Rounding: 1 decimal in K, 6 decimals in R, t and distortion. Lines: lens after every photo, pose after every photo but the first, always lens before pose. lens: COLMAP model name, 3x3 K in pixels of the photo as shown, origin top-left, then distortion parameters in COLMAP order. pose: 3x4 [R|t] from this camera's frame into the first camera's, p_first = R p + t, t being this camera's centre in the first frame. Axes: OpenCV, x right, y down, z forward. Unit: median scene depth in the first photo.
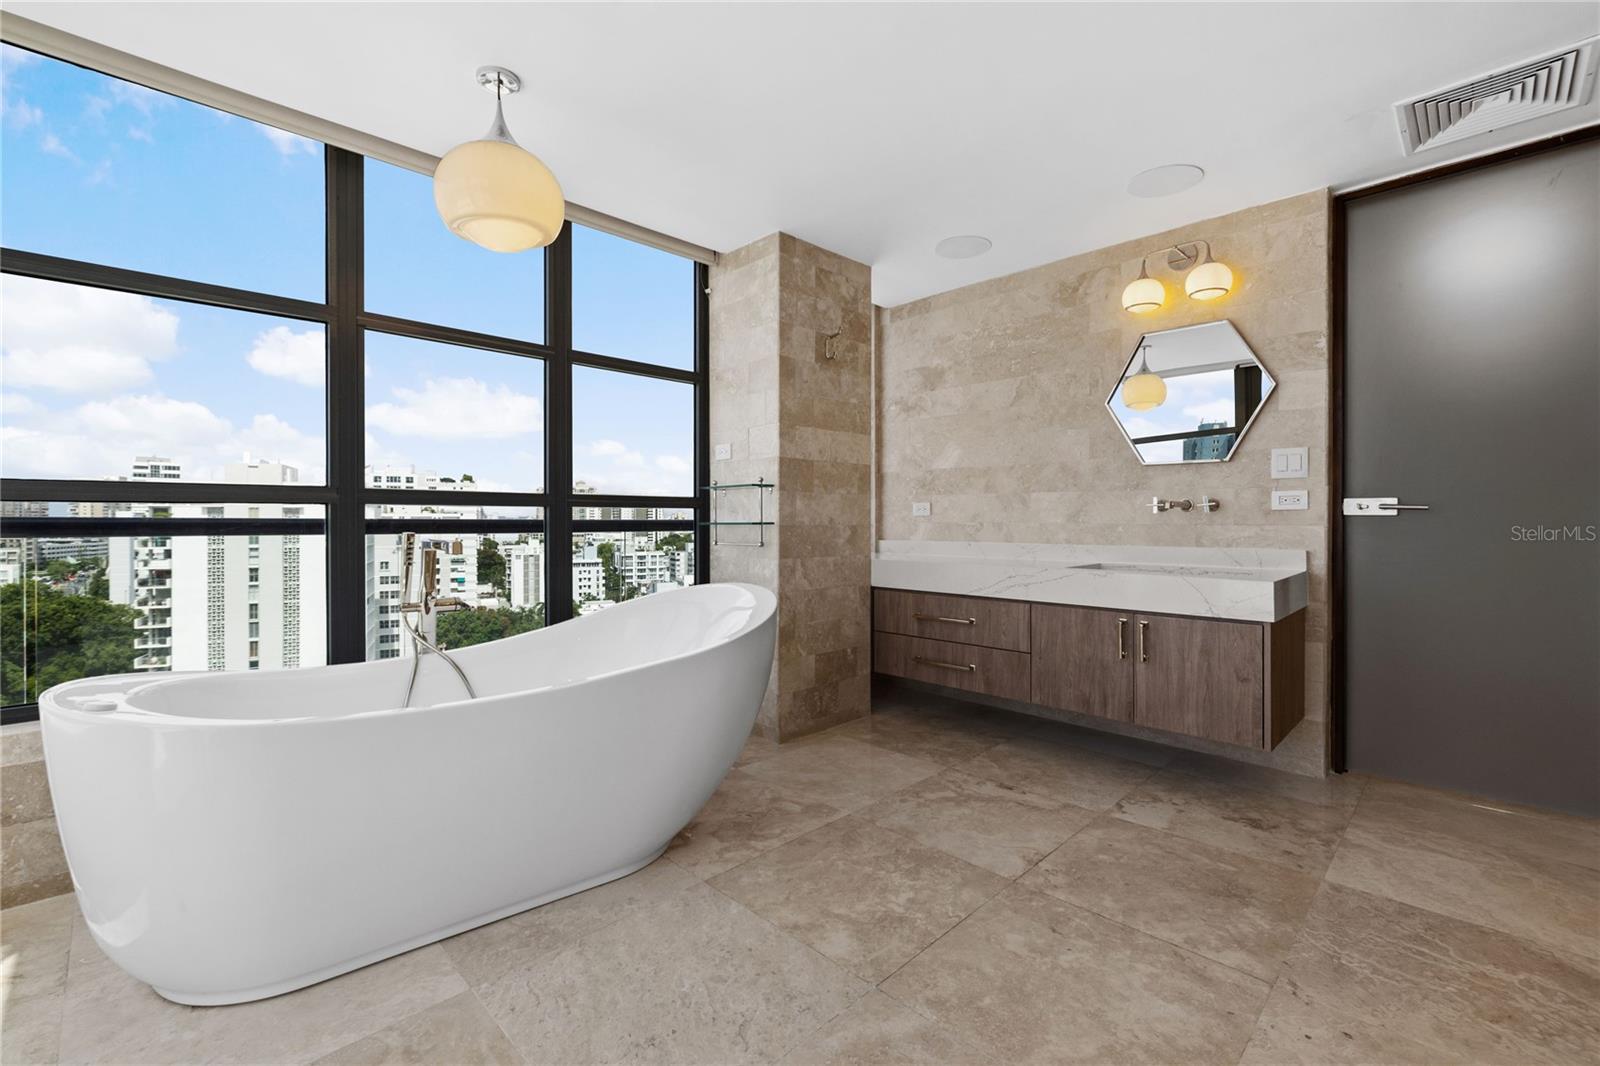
lens RADIAL K [[676.5, 0, 806.8], [0, 676.5, 525.8], [0, 0, 1]] dist [0.002540, 0.000587]
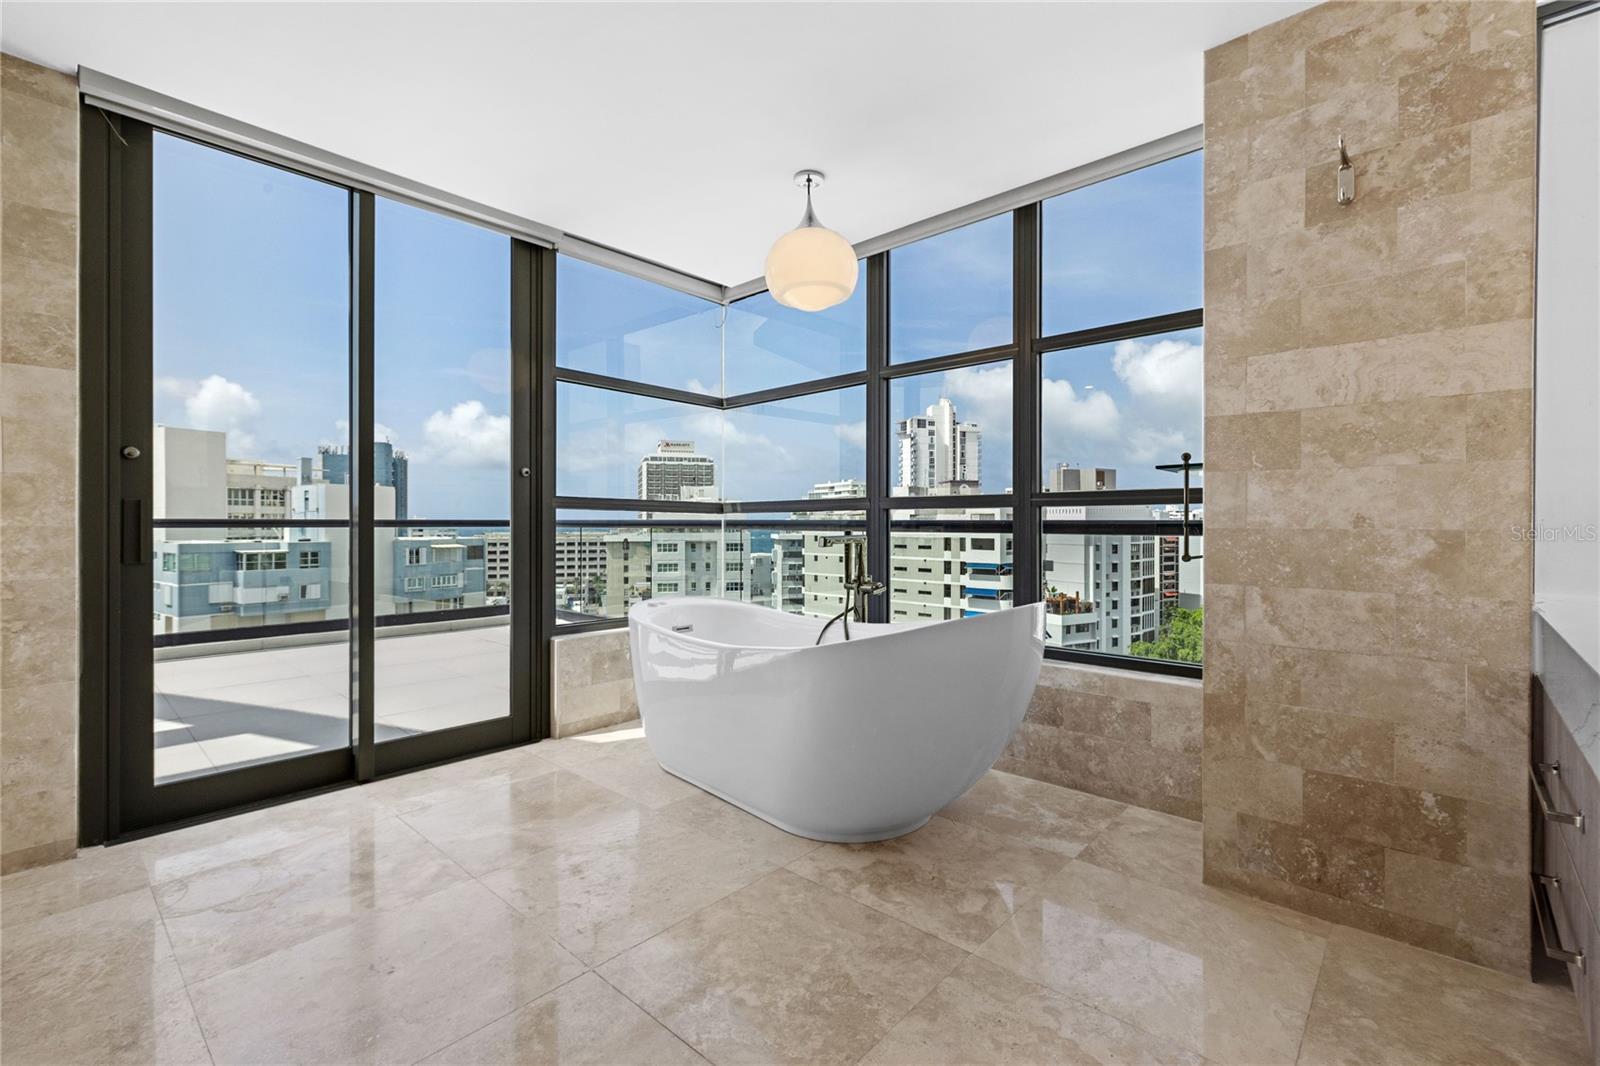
lens RADIAL K [[695.8, 0, 821.4], [0, 695.8, 527.0], [0, 0, 1]] dist [0.001306, 0.000067]
pose [[0.073381, 0.006509, -0.997283, 0.562298], [-0.006230, 0.999962, 0.006069, -0.003634], [0.997285, 0.005767, 0.073419, 0.600113]]
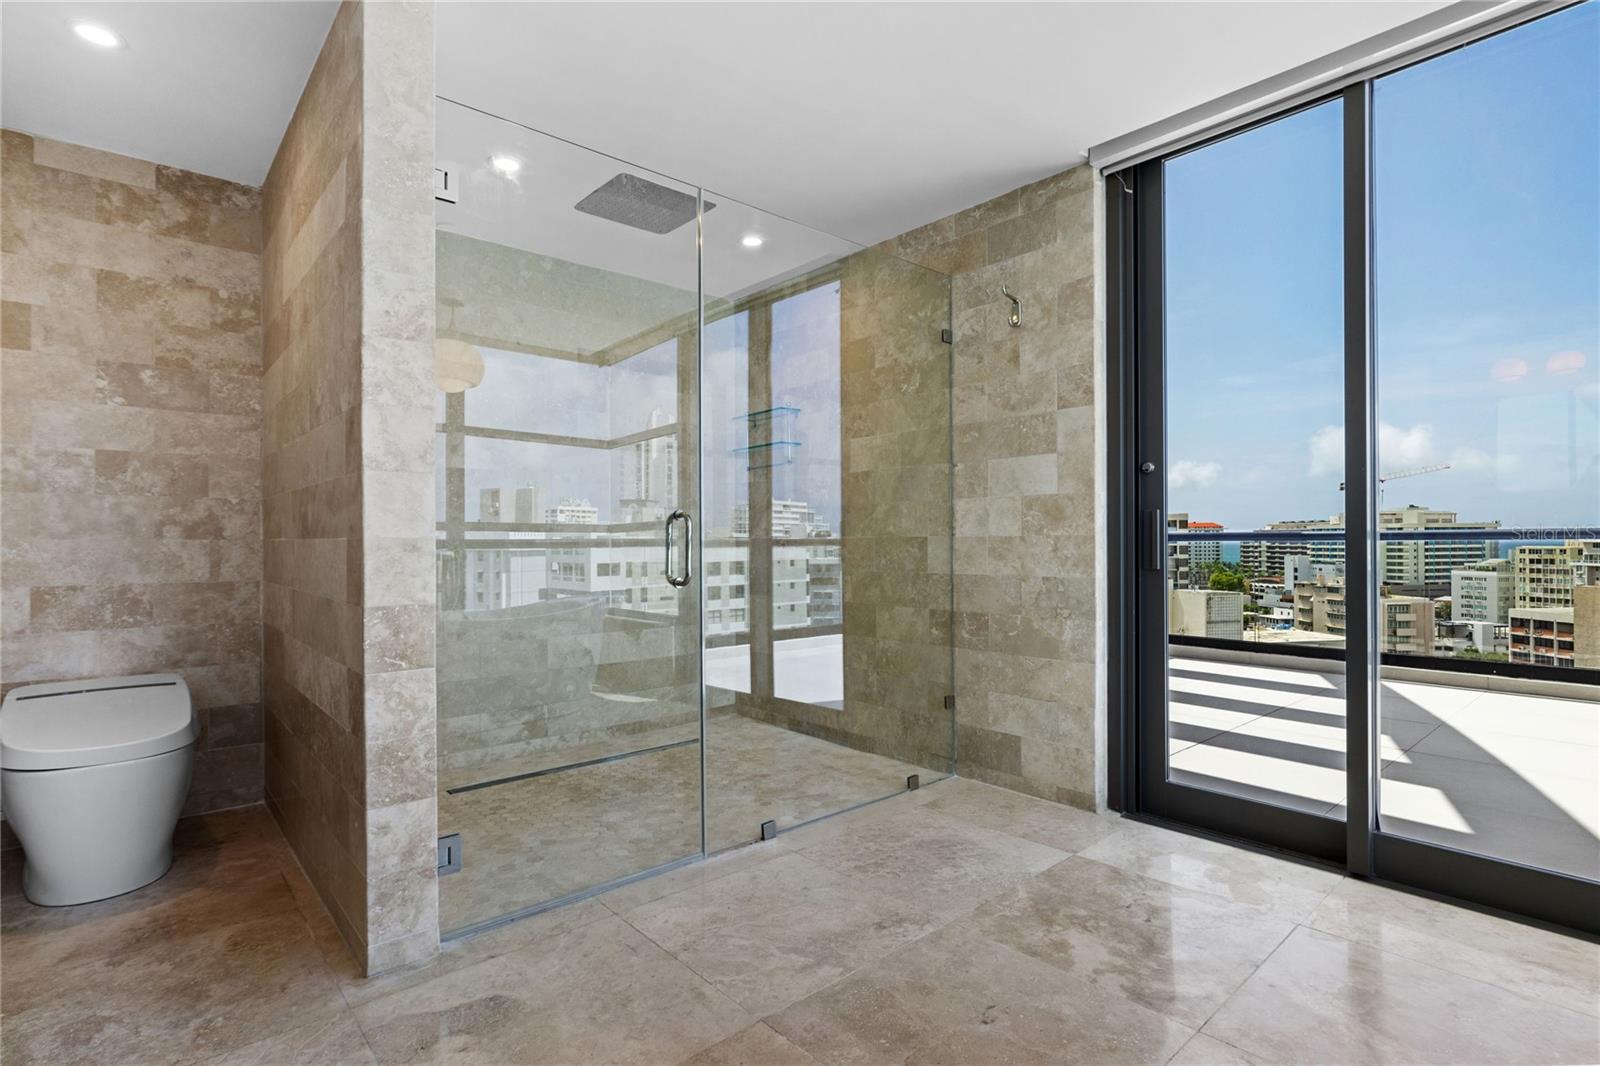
lens RADIAL K [[766.4, 0, 809.4], [0, 766.4, 547.8], [0, 0, 1]] dist [-0.002130, 0.000737]
pose [[-0.998702, 0.009572, 0.050022, 0.127546], [0.009767, 0.999946, 0.003656, 0.012462], [-0.049985, 0.004140, -0.998741, 0.826694]]
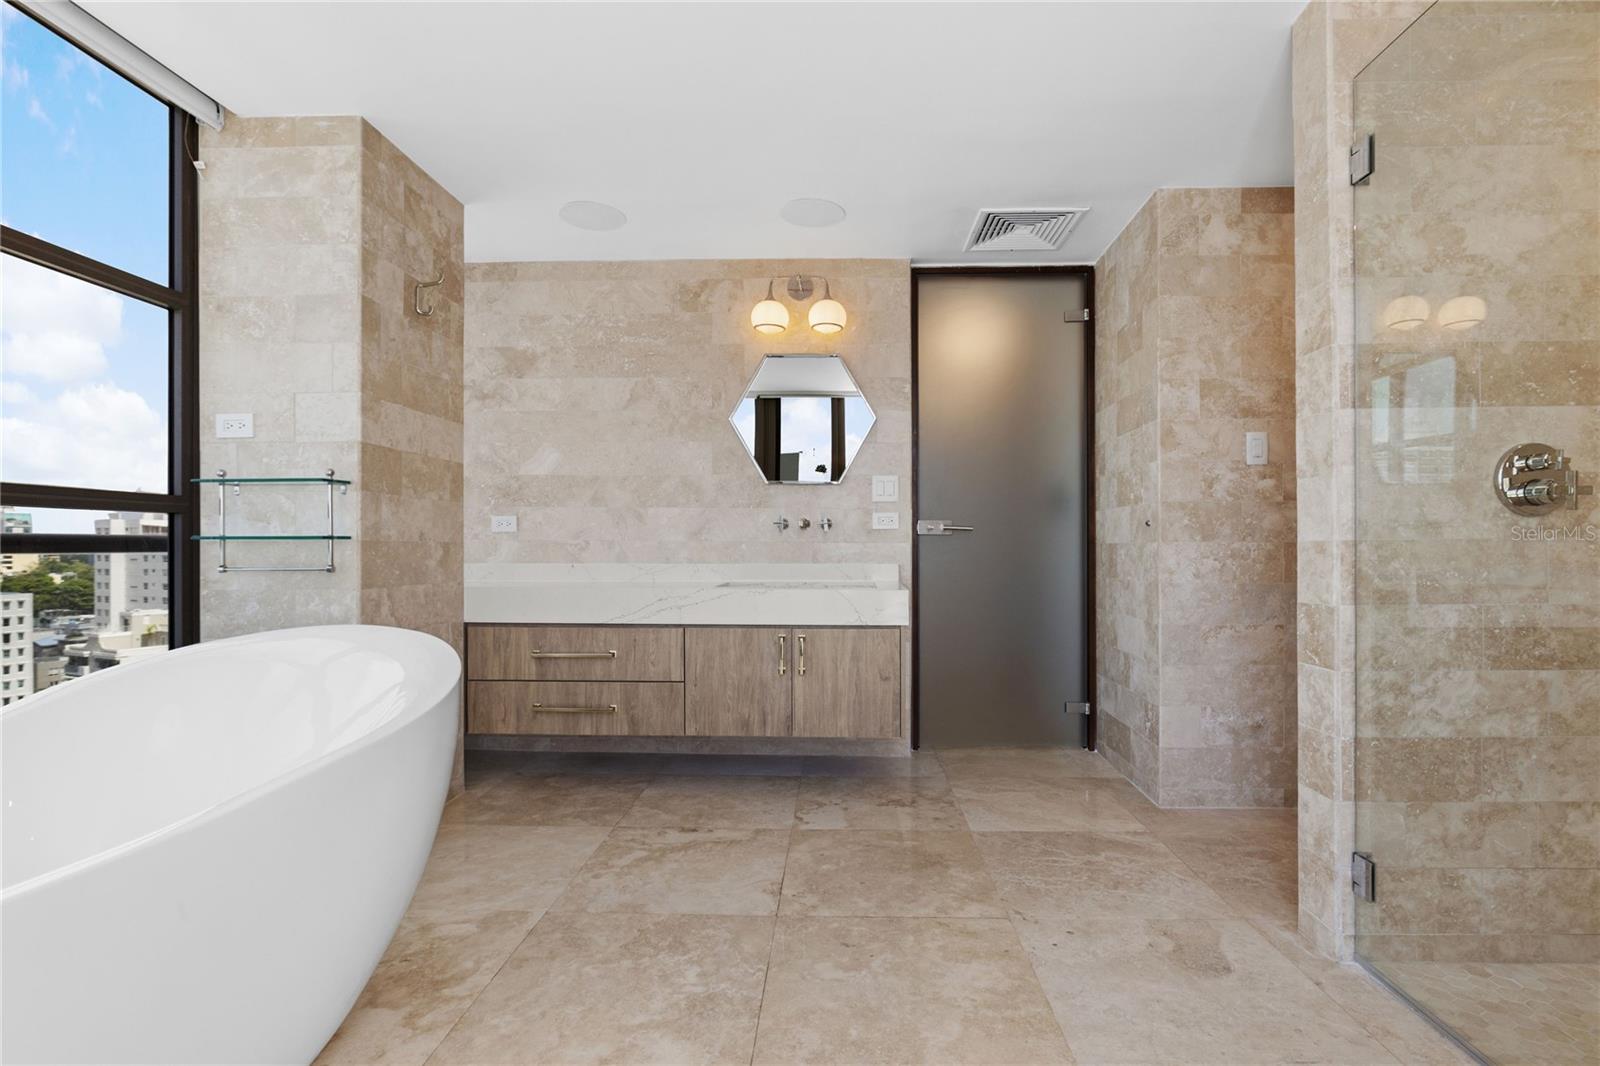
lens RADIAL K [[766.4, 0, 809.4], [0, 766.4, 547.8], [0, 0, 1]] dist [-0.002130, 0.000737]
pose [[0.734203, 0.000056, 0.678930, -0.233803], [0.003652, 0.999985, -0.004031, 0.011326], [-0.678921, 0.005439, 0.734191, 0.114151]]
